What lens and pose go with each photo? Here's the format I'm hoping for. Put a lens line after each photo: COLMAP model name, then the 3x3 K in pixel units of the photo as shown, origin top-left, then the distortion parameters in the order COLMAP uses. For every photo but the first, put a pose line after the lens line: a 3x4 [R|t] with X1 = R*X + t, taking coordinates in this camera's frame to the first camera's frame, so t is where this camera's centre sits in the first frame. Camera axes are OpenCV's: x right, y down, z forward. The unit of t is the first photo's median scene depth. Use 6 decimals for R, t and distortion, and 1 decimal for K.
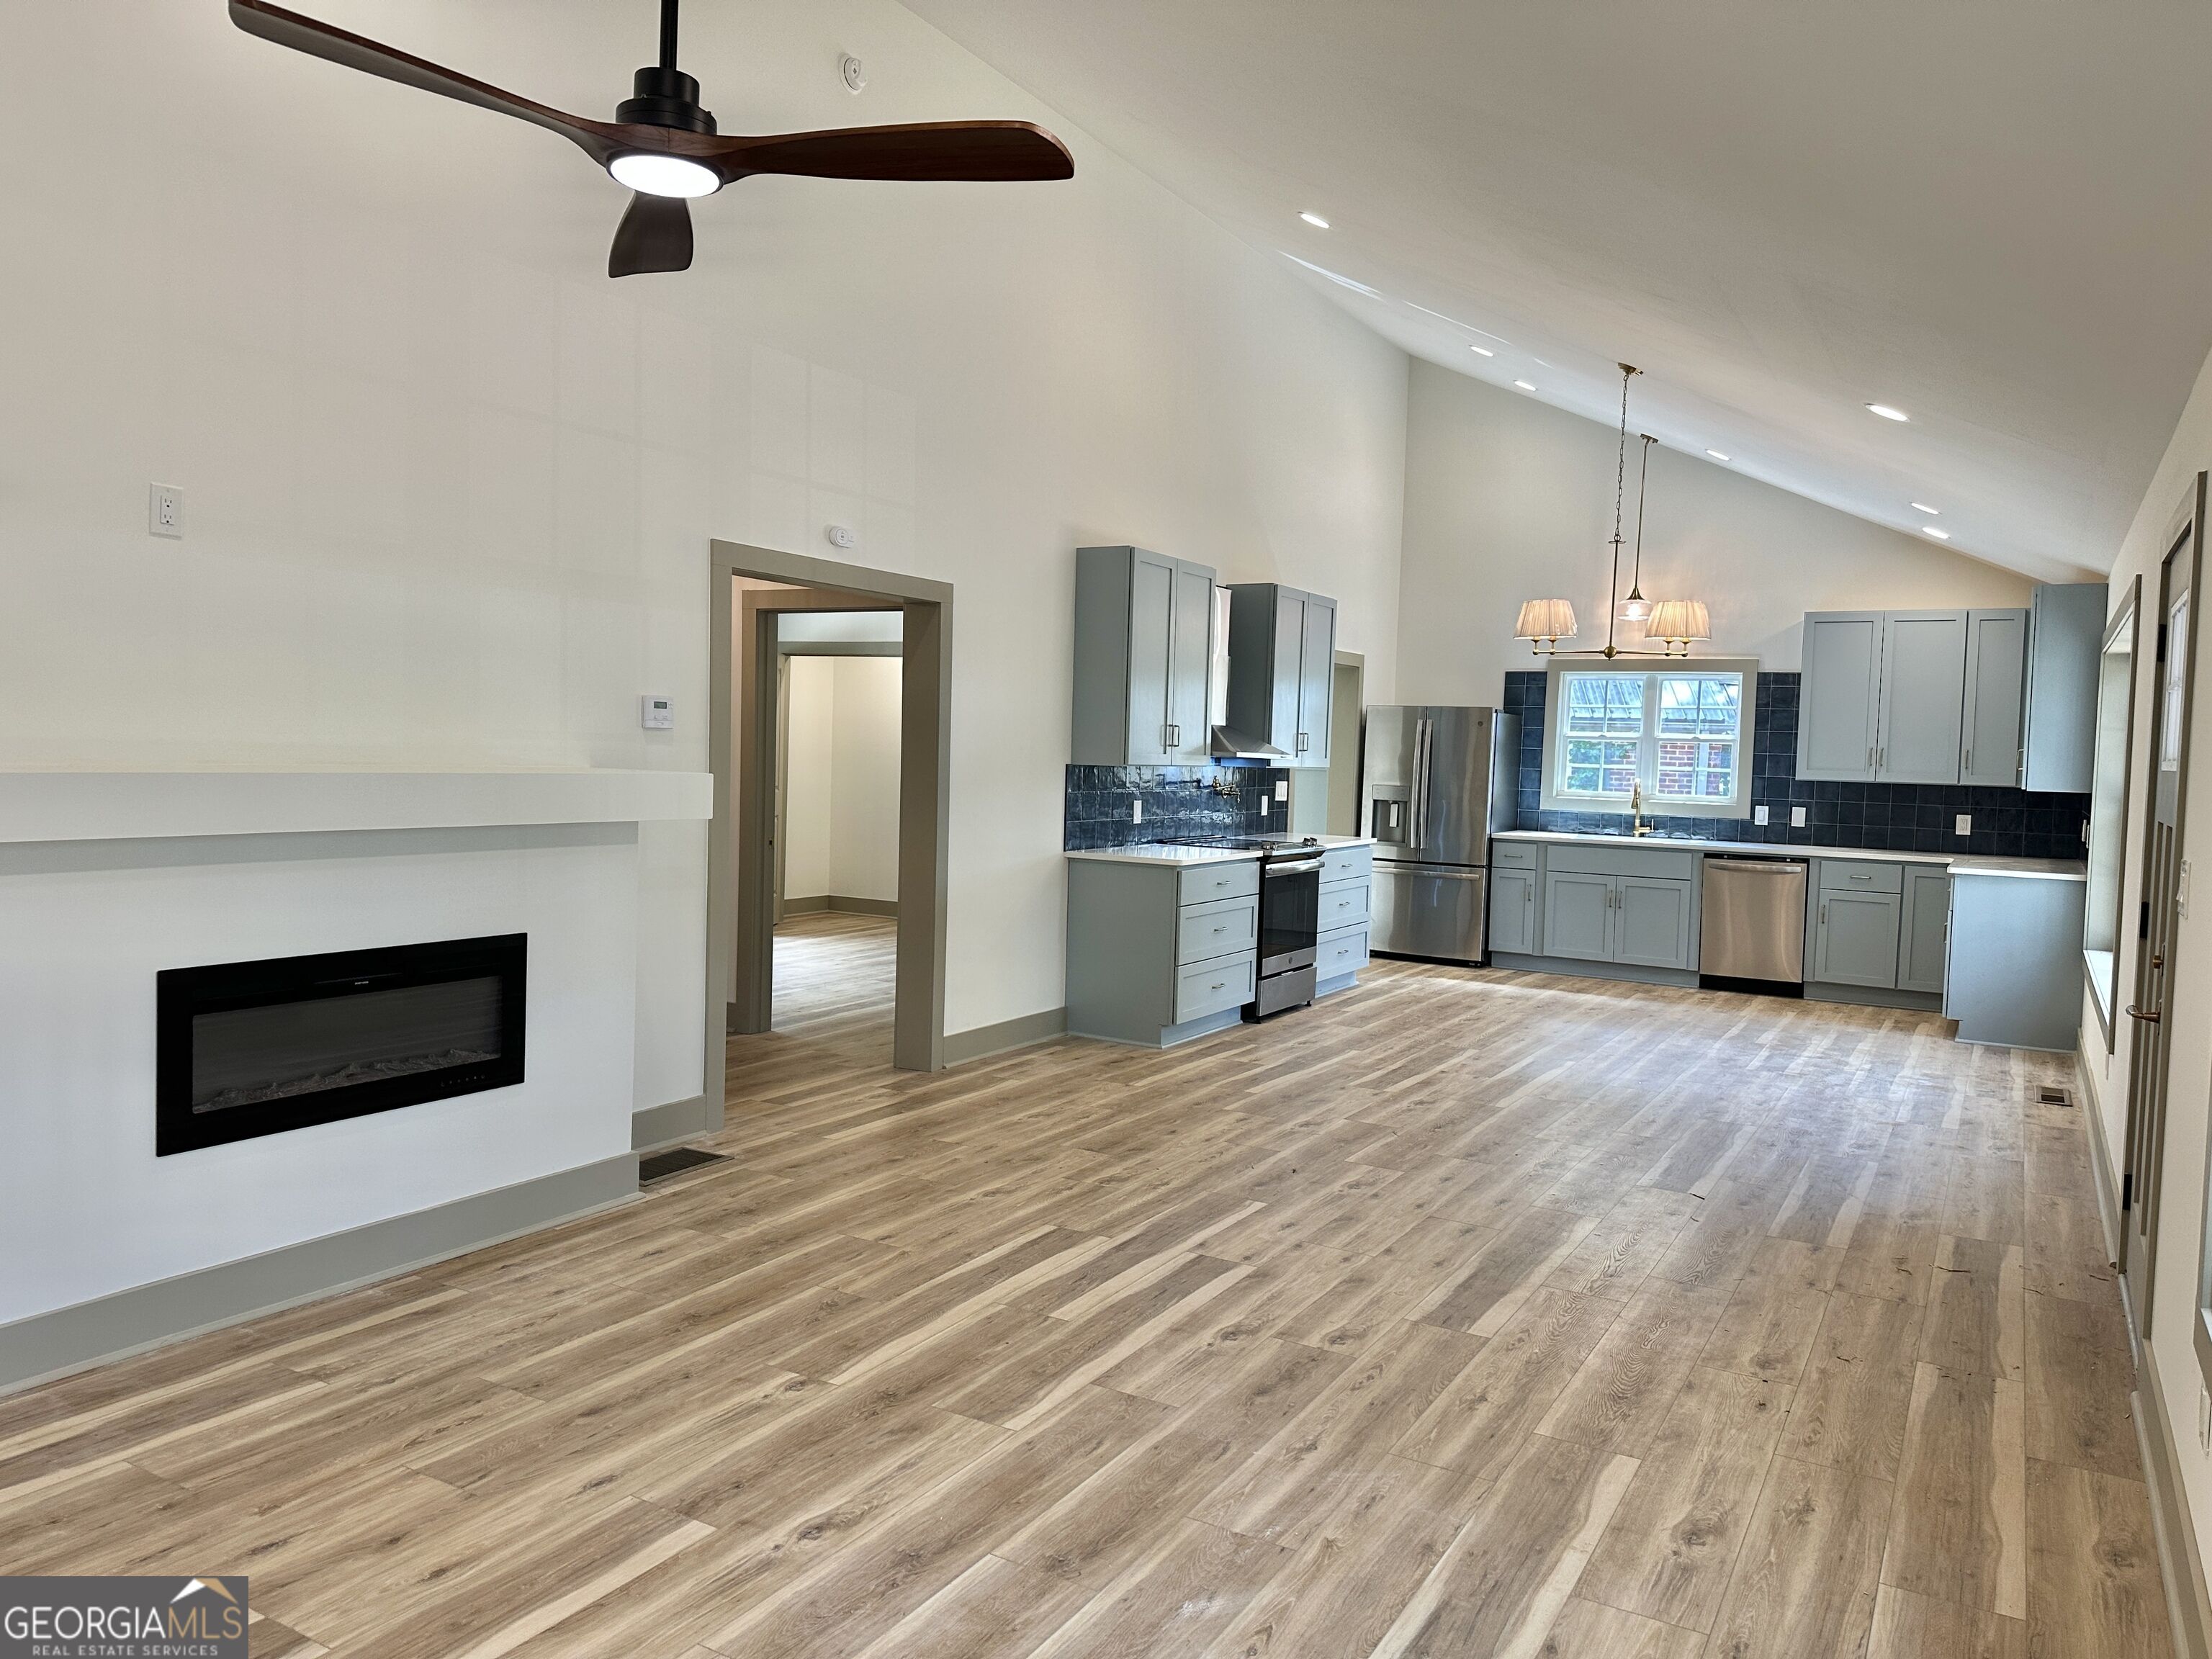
lens RADIAL K [[1537.7, 0, 1106.0], [0, 1537.7, 829.5], [0, 0, 1]] dist [0.030128, -0.055885]
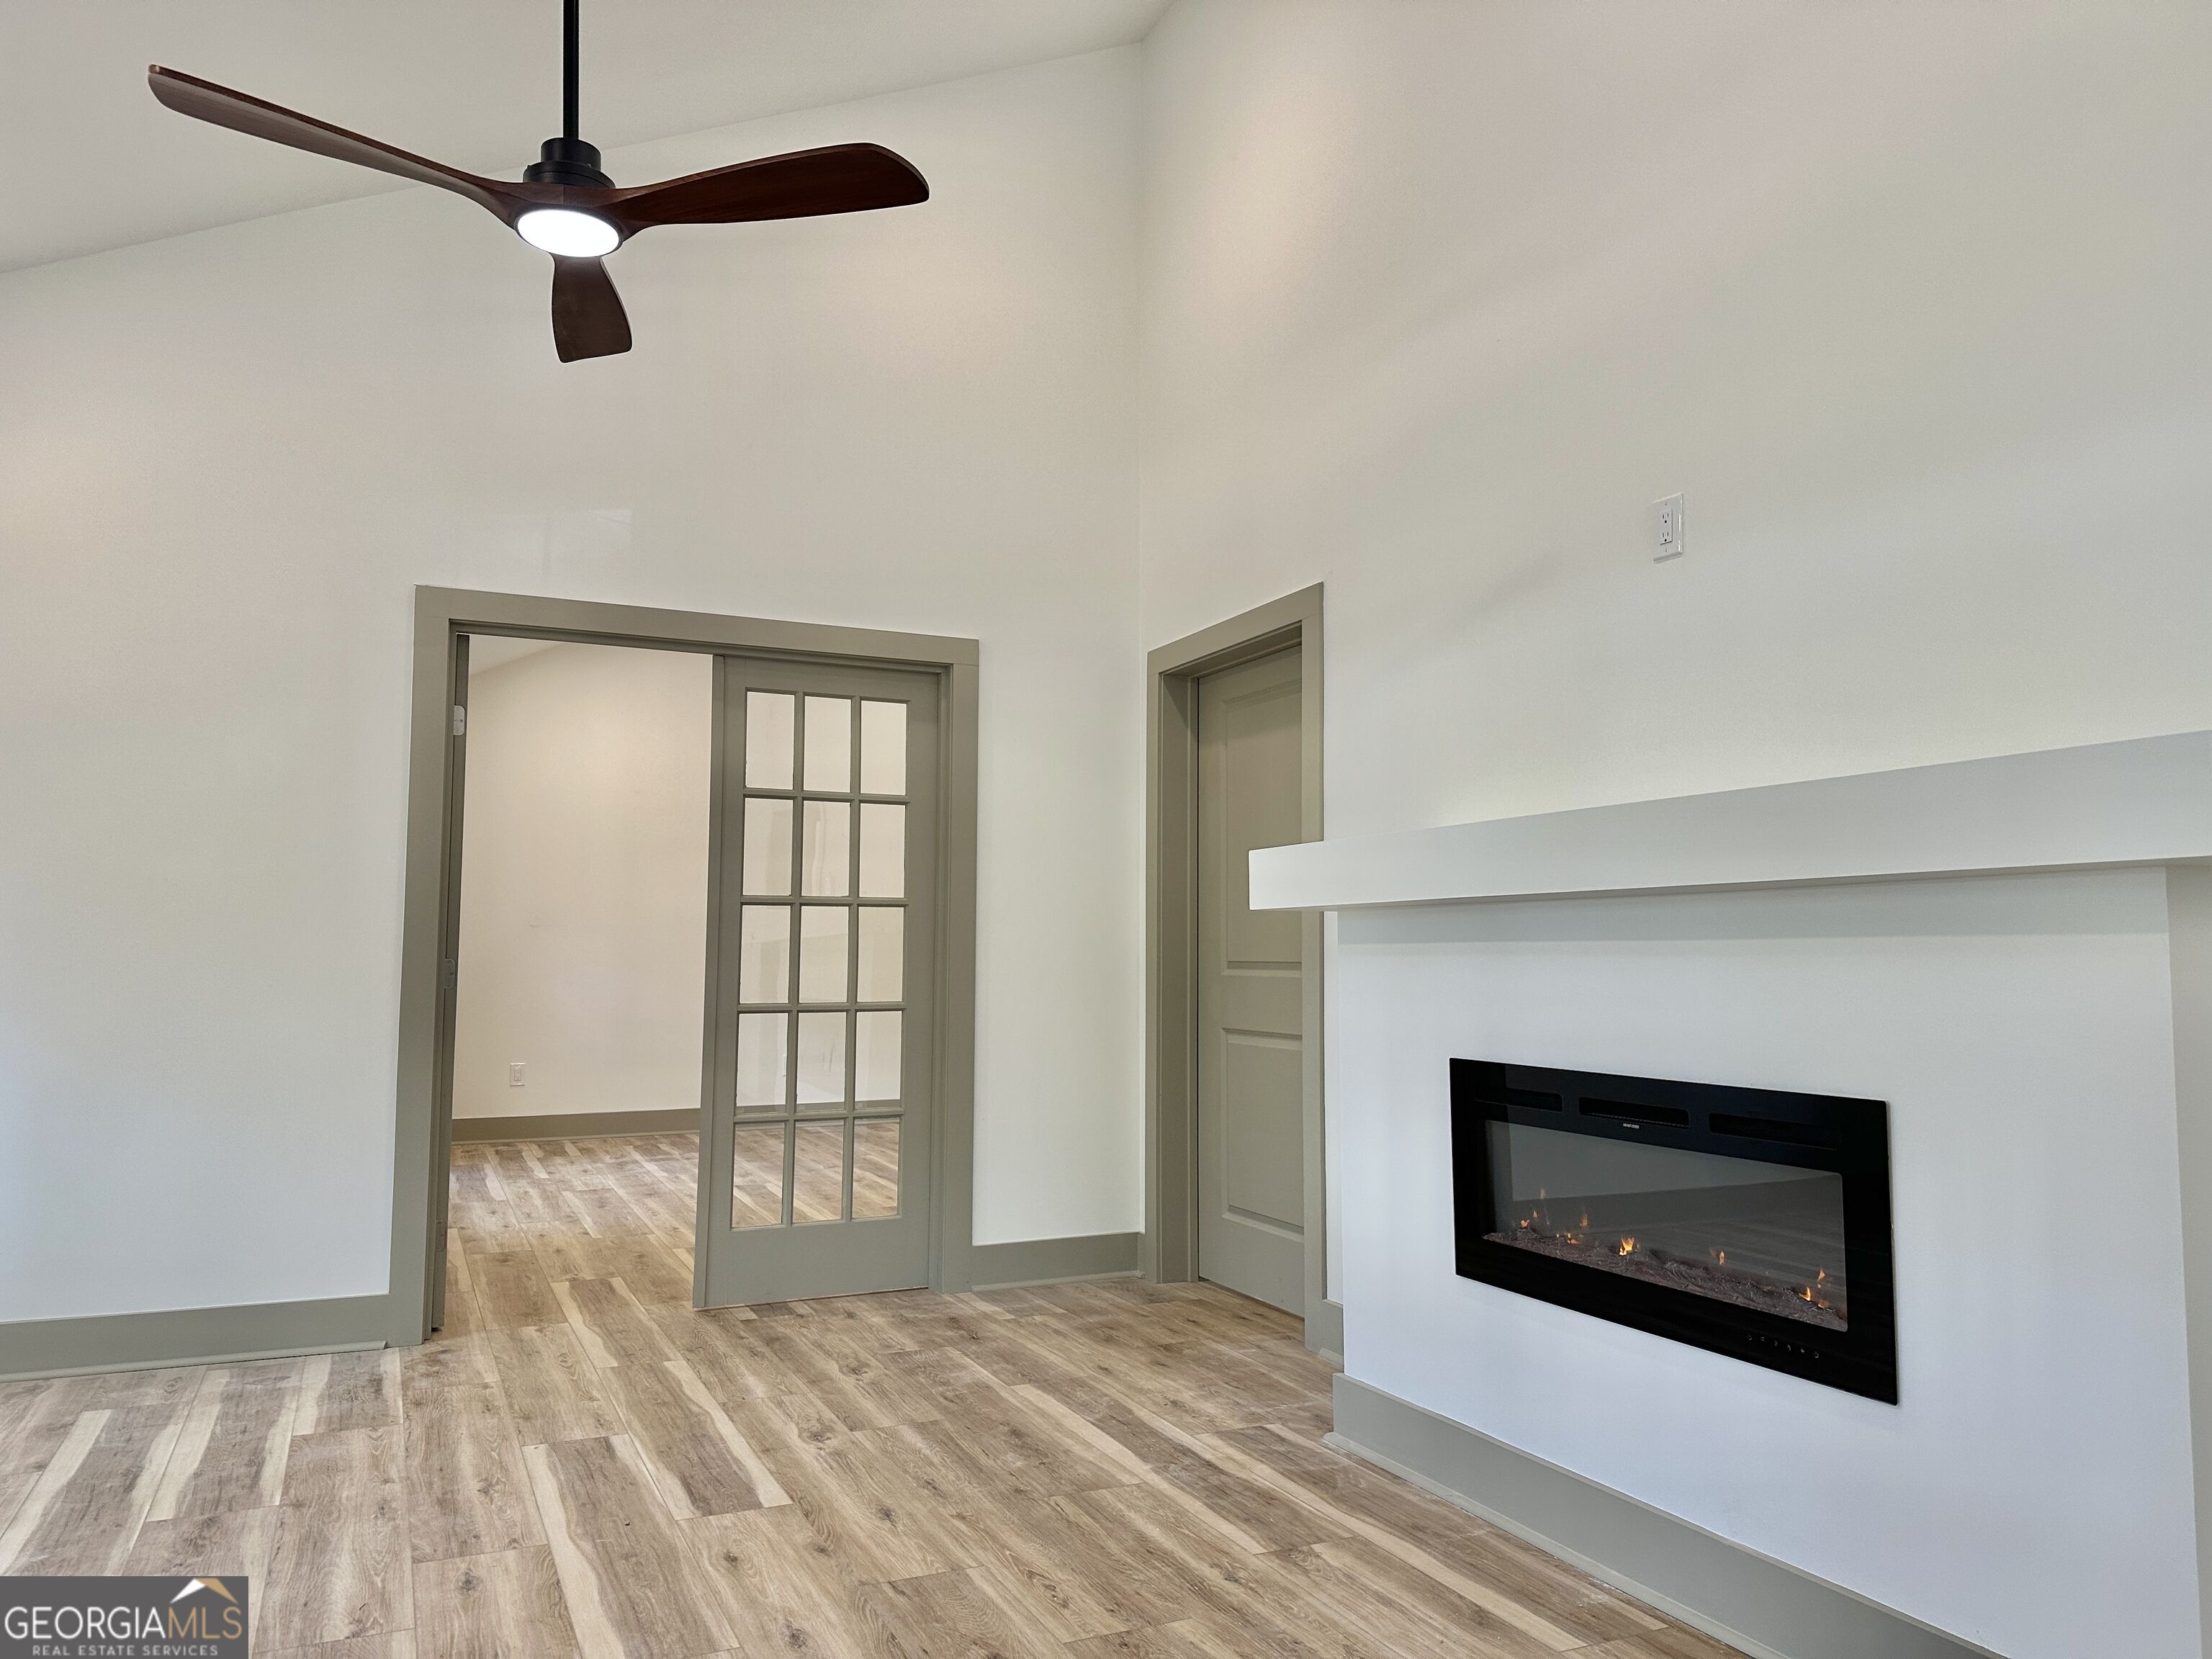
lens RADIAL K [[1537.7, 0, 1106.0], [0, 1537.7, 829.5], [0, 0, 1]] dist [0.030128, -0.055885]
pose [[-0.569878, -0.102544, -0.815306, 0.215010], [-0.063498, 0.994712, -0.080725, 0.039288], [0.819273, 0.005767, -0.573375, 1.192871]]
